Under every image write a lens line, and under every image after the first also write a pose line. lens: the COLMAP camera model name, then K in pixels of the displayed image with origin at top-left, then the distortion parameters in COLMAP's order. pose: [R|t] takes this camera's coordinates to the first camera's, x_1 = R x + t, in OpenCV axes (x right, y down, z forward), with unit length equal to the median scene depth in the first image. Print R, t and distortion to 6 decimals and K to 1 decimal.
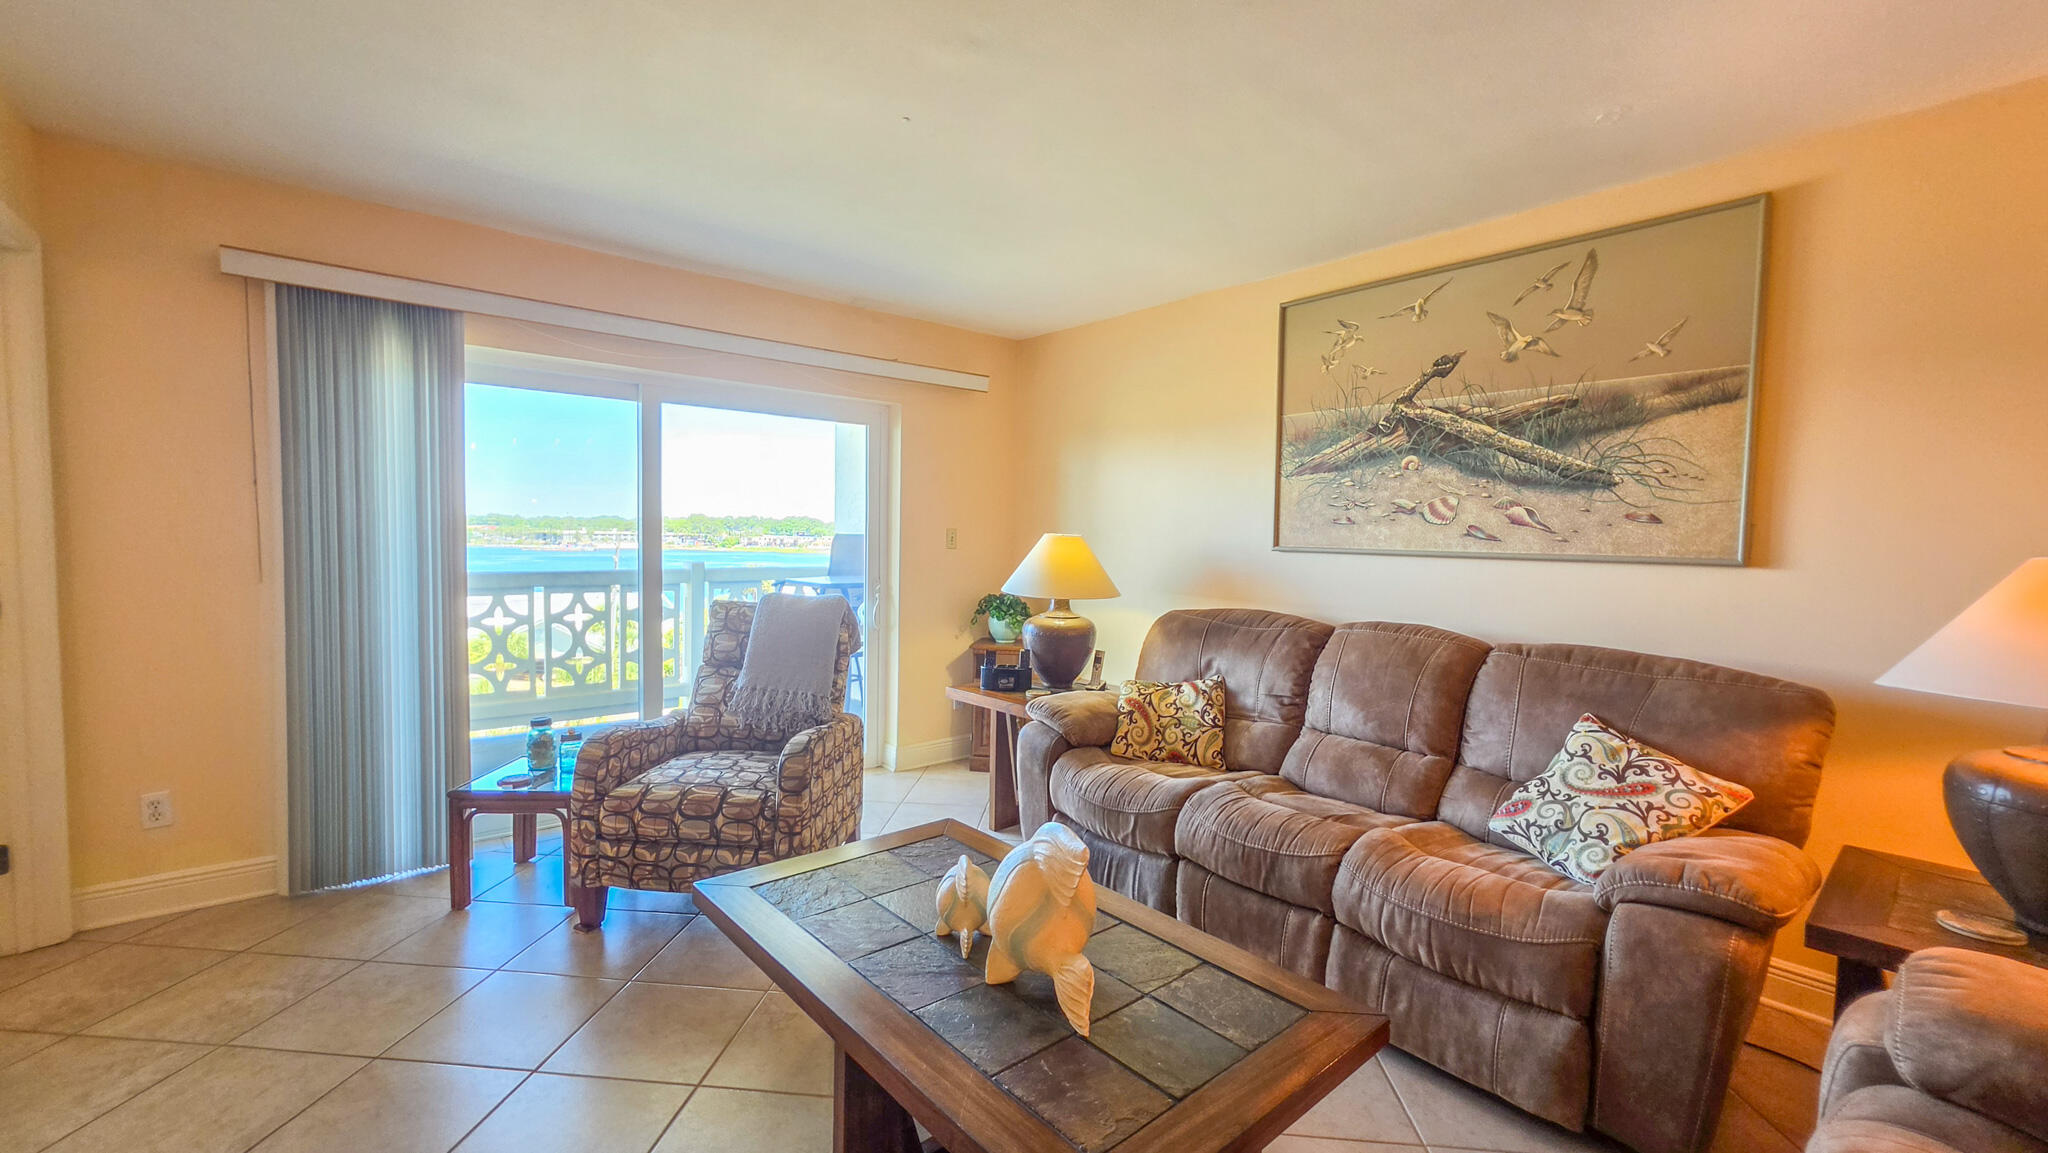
lens RADIAL K [[823.1, 0, 1024.0], [0, 823.1, 576.5], [0, 0, 1]] dist [0.000393, 0.000384]
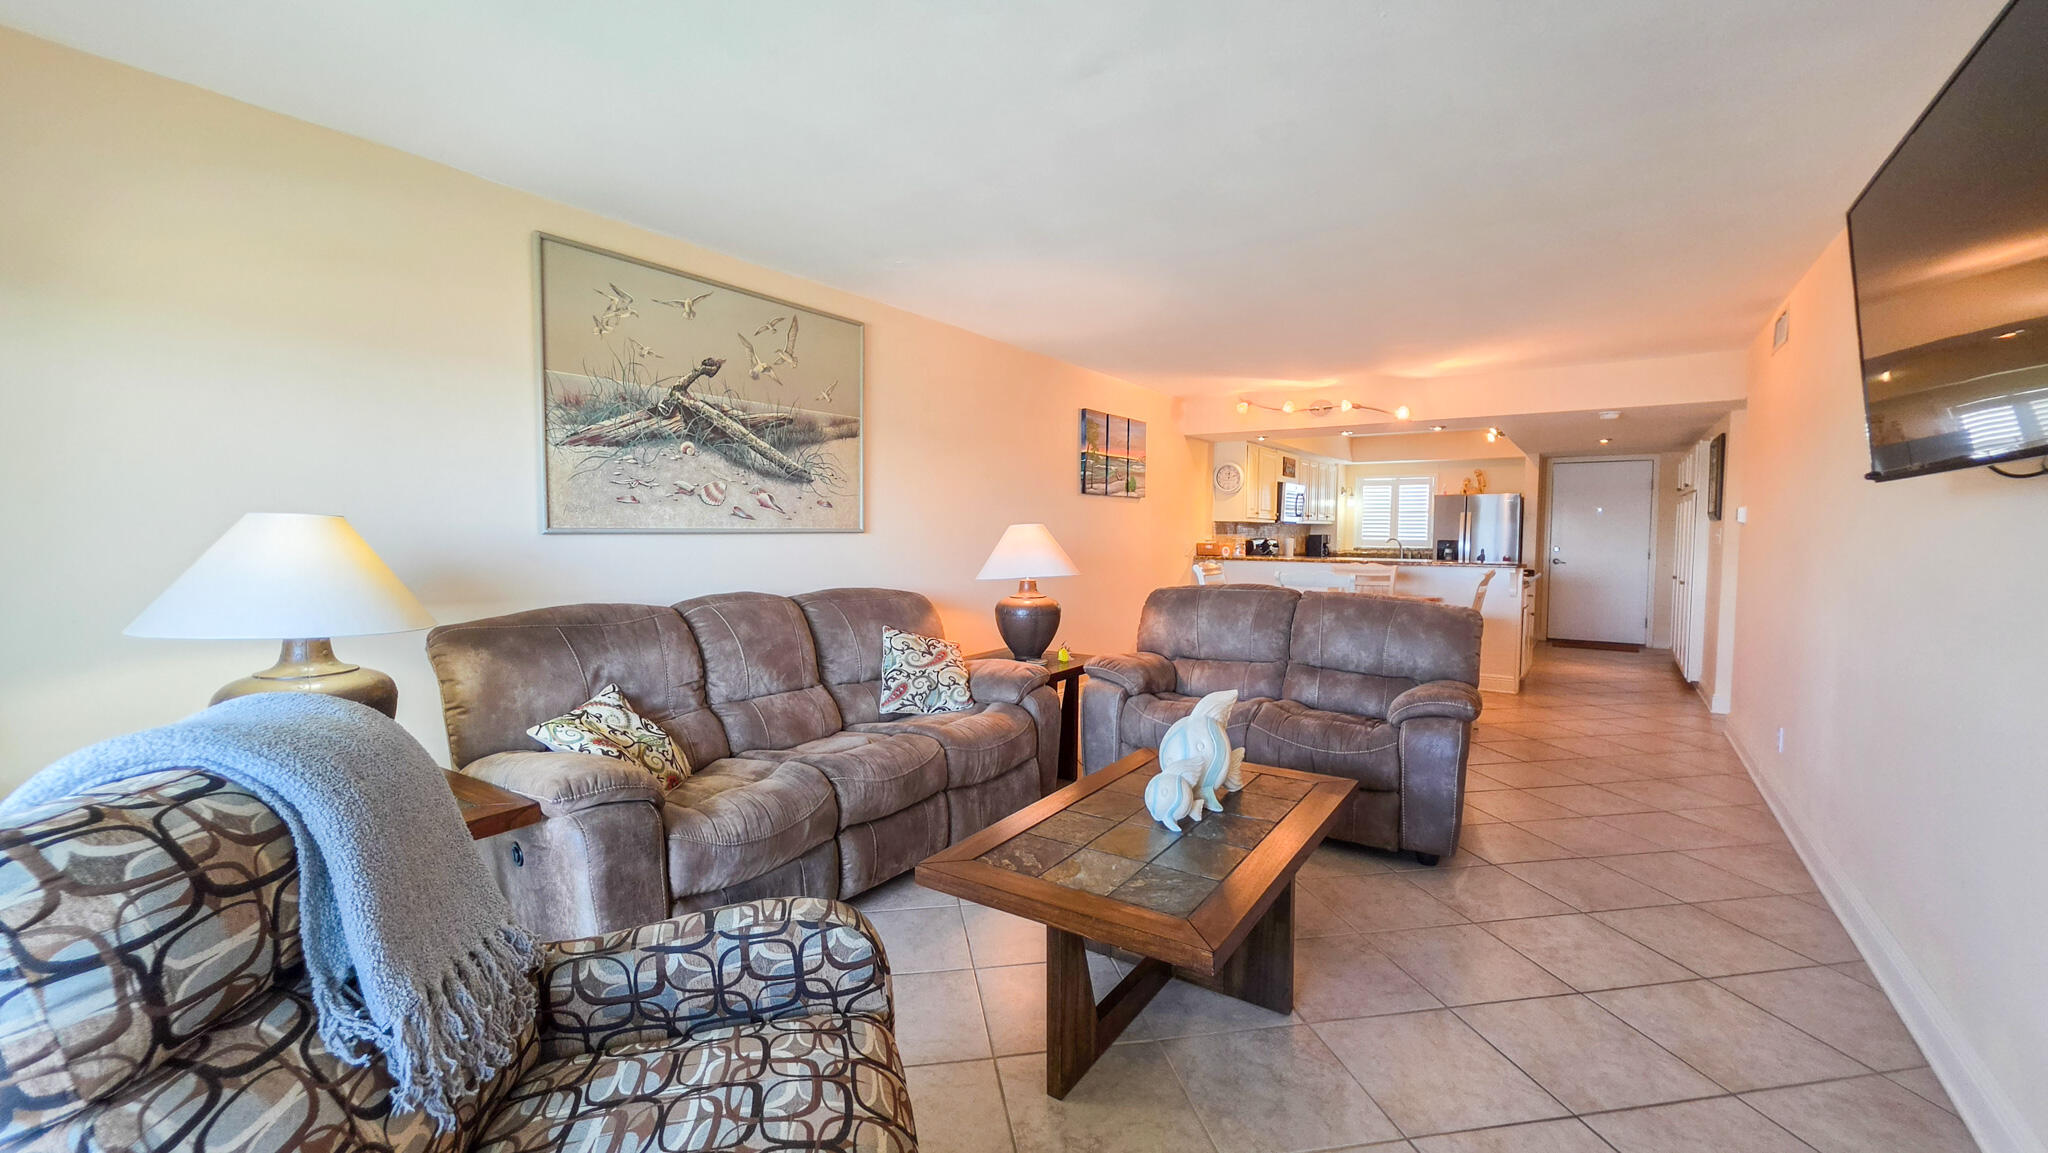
lens RADIAL K [[823.1, 0, 1024.0], [0, 823.1, 576.5], [0, 0, 1]] dist [0.000393, 0.000384]
pose [[-0.258301, -0.077418, 0.962957, -0.735648], [0.041613, 0.994967, 0.091153, -0.052193], [-0.965168, 0.063617, -0.253780, 0.895247]]
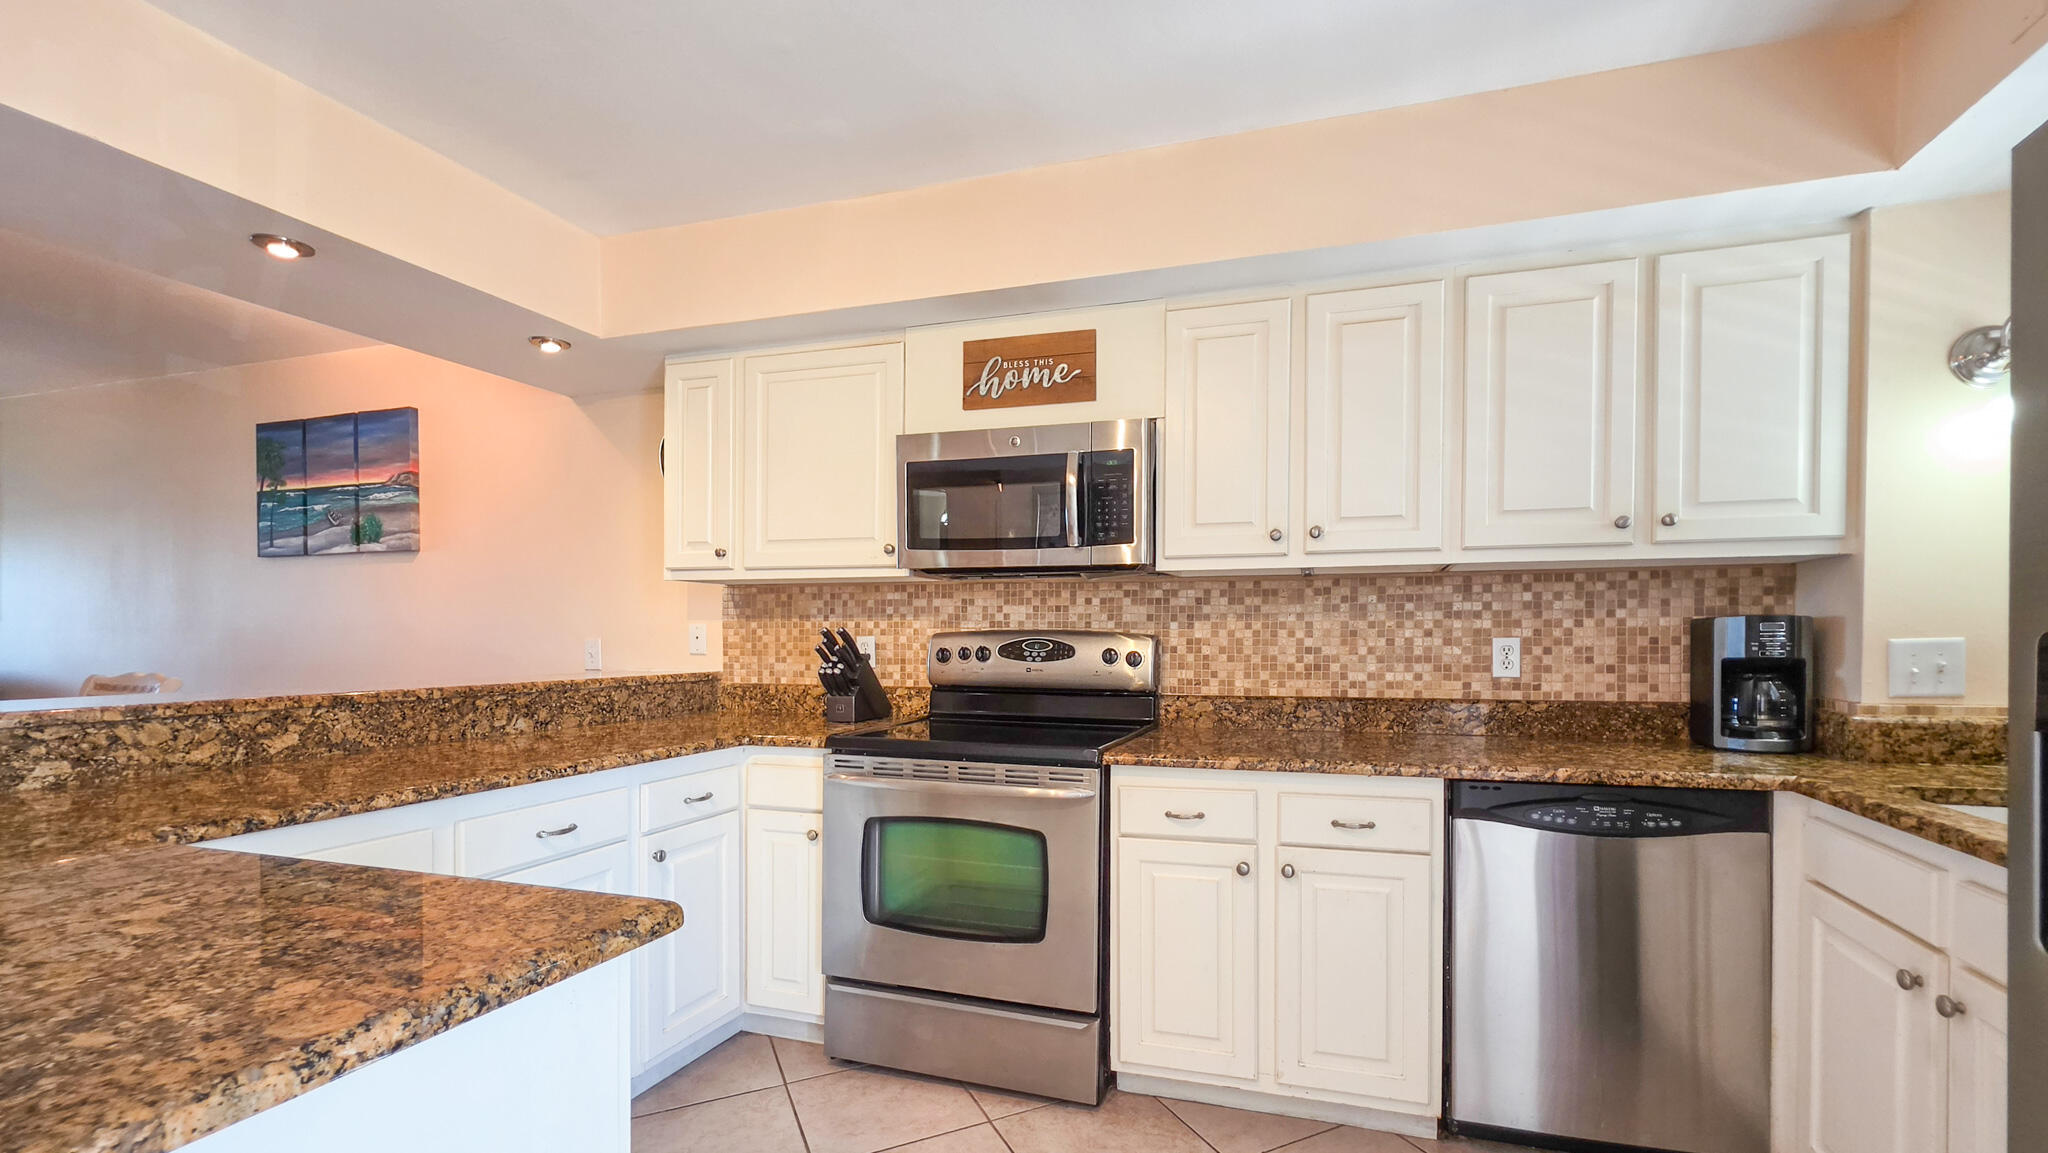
lens RADIAL K [[847.5, 0, 1083.3], [0, 847.5, 638.4], [0, 0, 1]] dist [-0.000953, 0.000131]
pose [[0.837582, -0.023203, 0.545819, 1.530539], [0.046912, 0.998462, -0.029543, 0.160692], [-0.544294, 0.050350, 0.837382, -1.563404]]
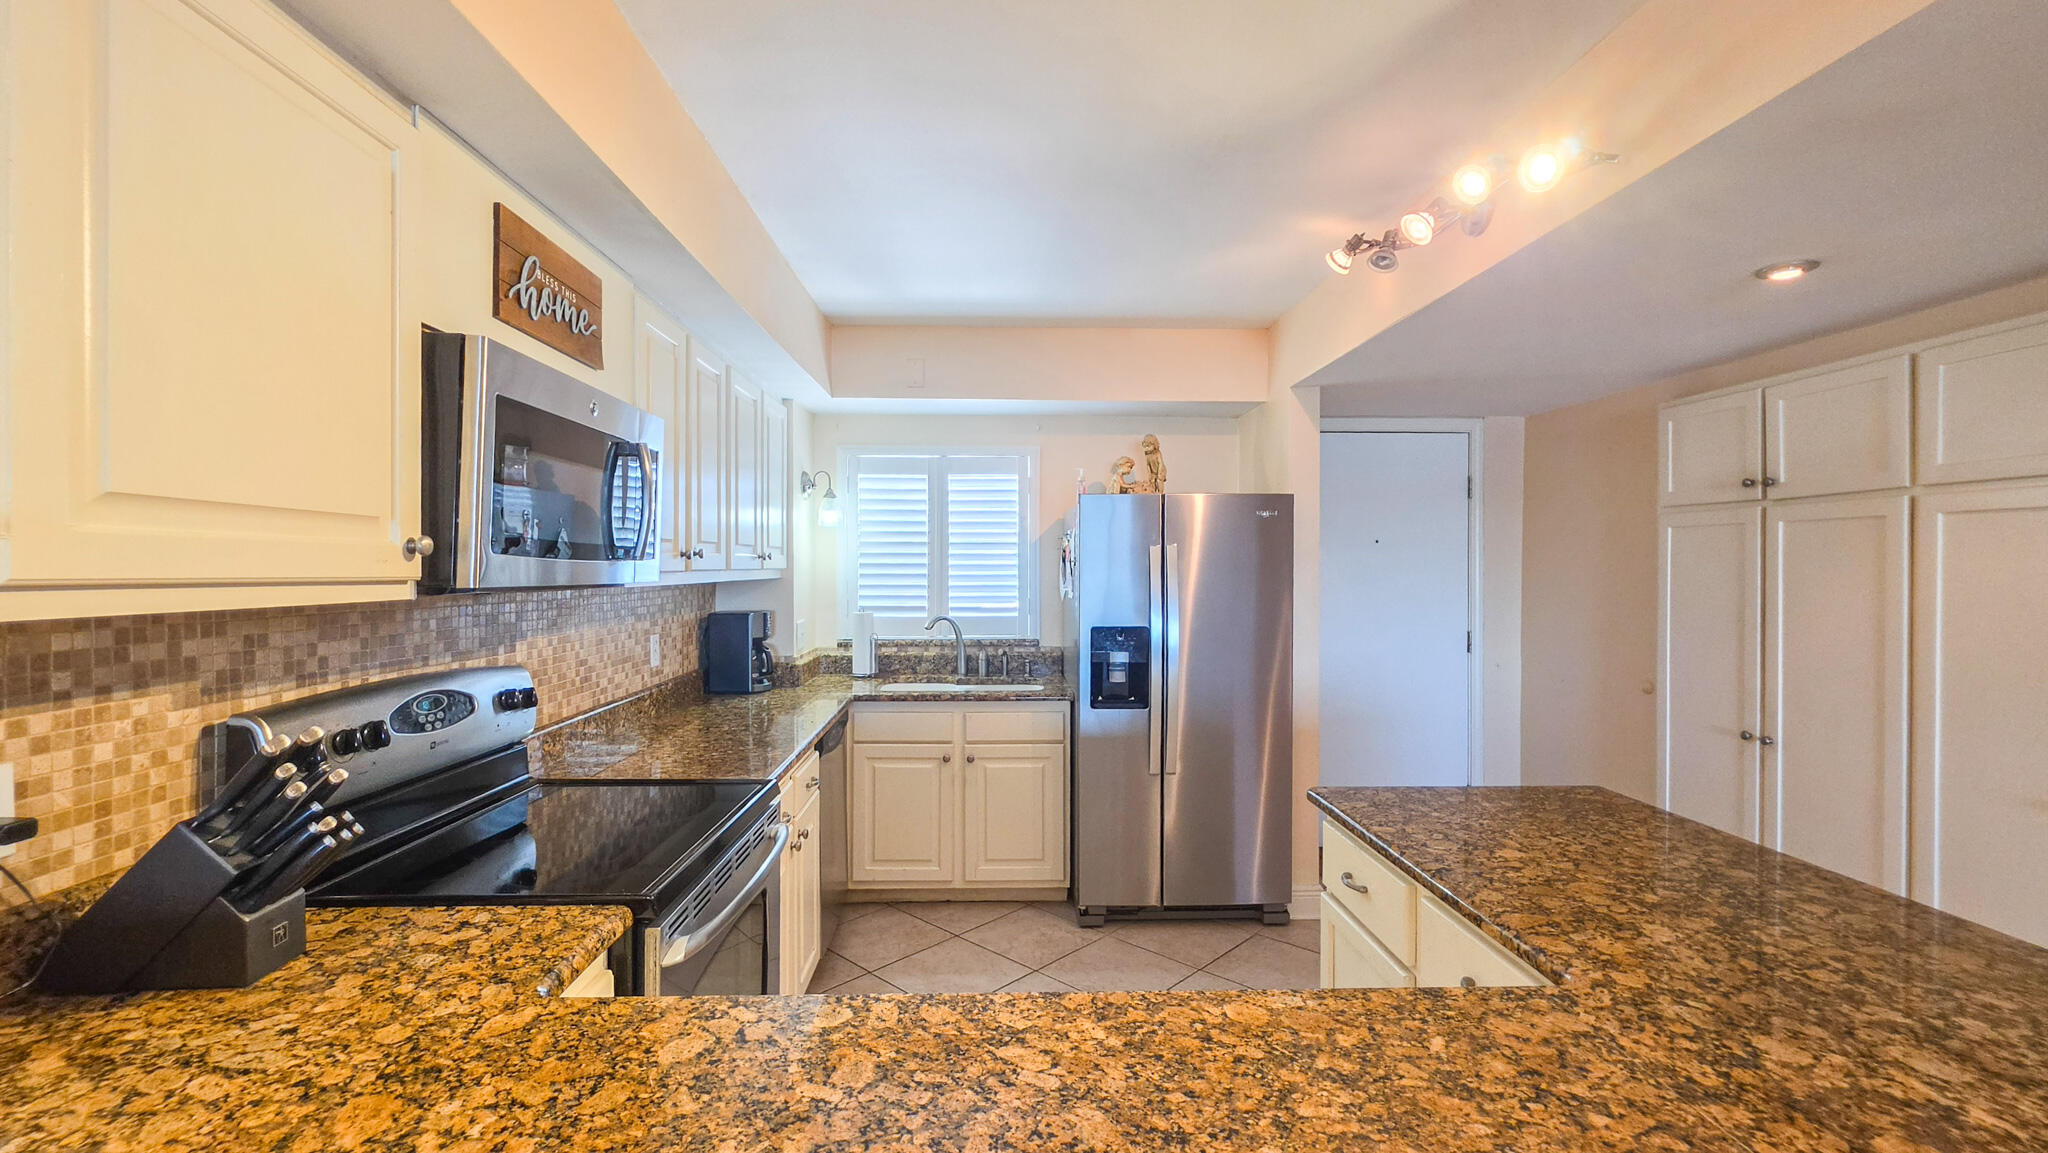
lens RADIAL K [[870.2, 0, 1019.1], [0, 870.2, 567.5], [0, 0, 1]] dist [0.000124, 0.000294]
pose [[-0.781699, -0.020364, 0.623323, 1.327618], [0.018811, 0.998242, 0.056202, 0.023264], [-0.623372, 0.055659, -0.779942, -0.557913]]
